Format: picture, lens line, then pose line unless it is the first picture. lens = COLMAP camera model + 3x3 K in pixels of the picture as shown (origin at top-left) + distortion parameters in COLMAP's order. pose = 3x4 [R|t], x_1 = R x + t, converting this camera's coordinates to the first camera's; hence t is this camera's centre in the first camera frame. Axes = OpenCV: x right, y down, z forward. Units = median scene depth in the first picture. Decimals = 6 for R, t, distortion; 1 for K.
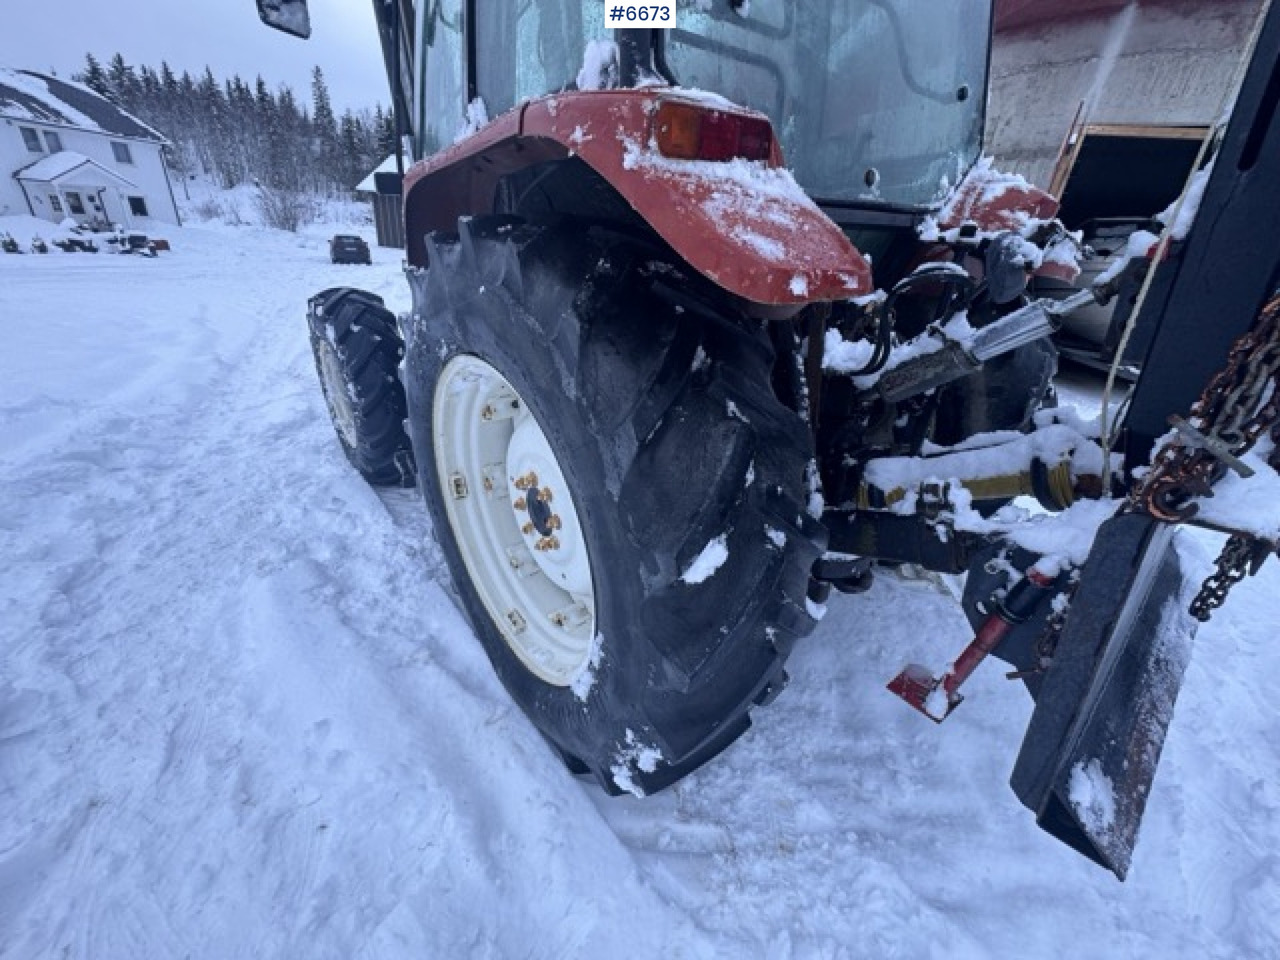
lens RADIAL K [[508.4, 0, 639.2], [0, 508.4, 482.2], [0, 0, 1]] dist [-0.002289, -0.000170]
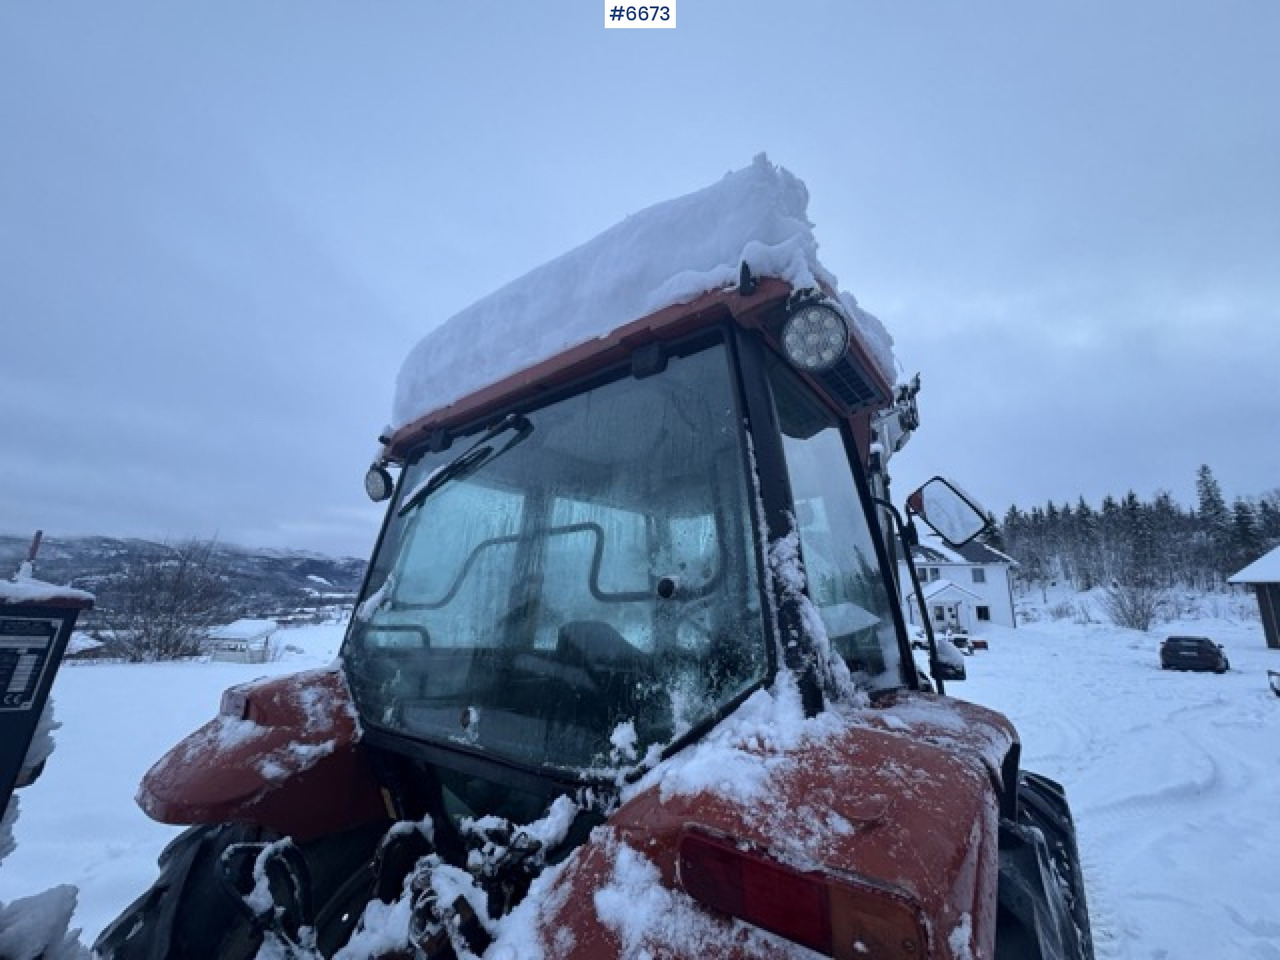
lens RADIAL K [[508.4, 0, 640.8], [0, 508.4, 480.7], [0, 0, 1]] dist [-0.002289, -0.000170]
pose [[0.215631, -0.283153, -0.934520, 0.913842], [-0.420705, 0.836715, -0.350592, -0.488953], [0.881198, 0.468756, 0.061298, 0.660352]]
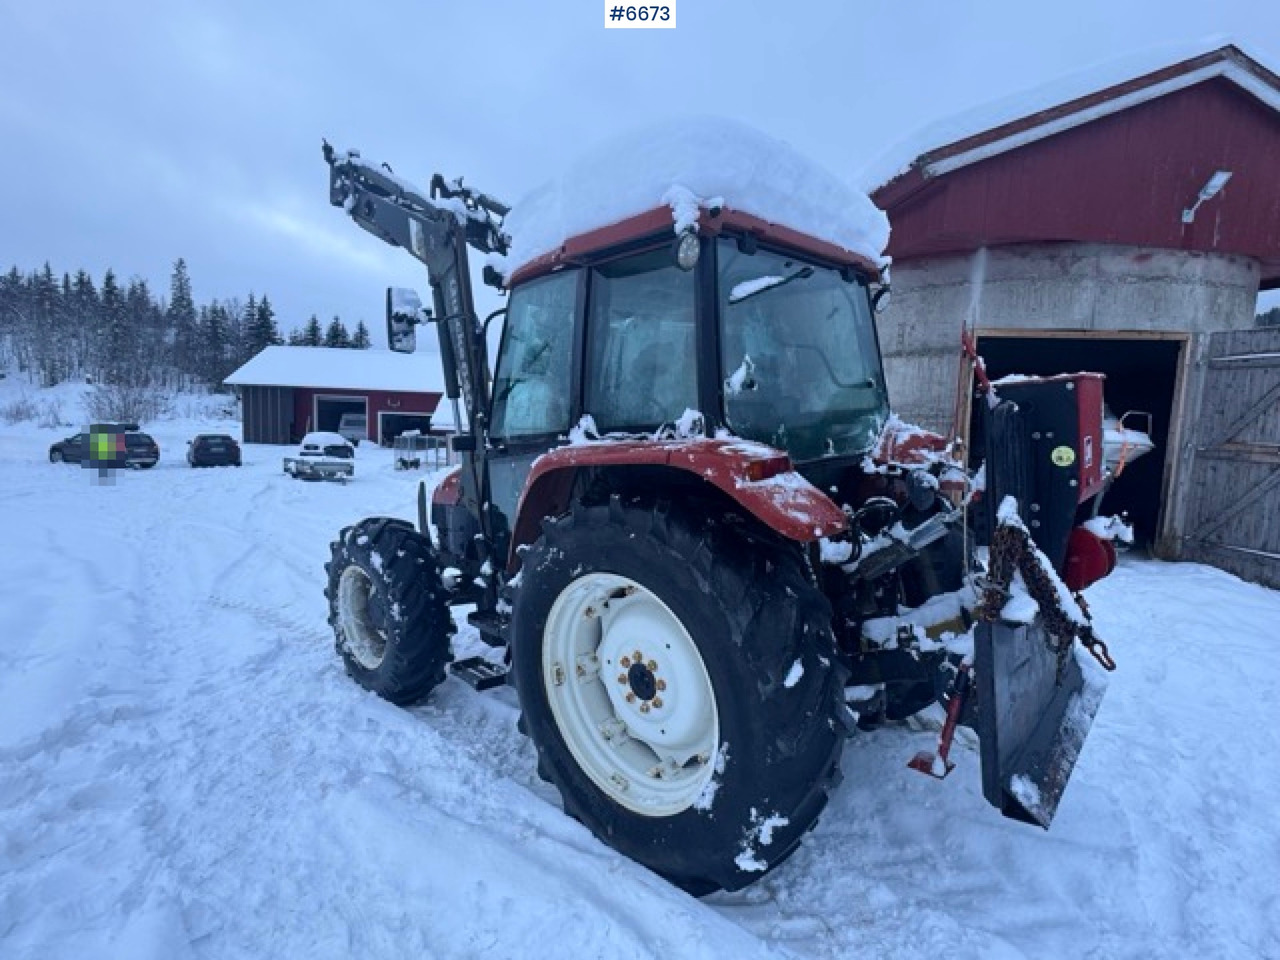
lens RADIAL K [[646.0, 0, 640.8], [0, 646.0, 483.4], [0, 0, 1]] dist [-0.004915, 0.002081]
pose [[0.989451, -0.064139, 0.129899, -0.266786], [0.103447, 0.940536, -0.323559, 0.080873], [-0.101422, 0.333583, 0.937249, -0.540380]]
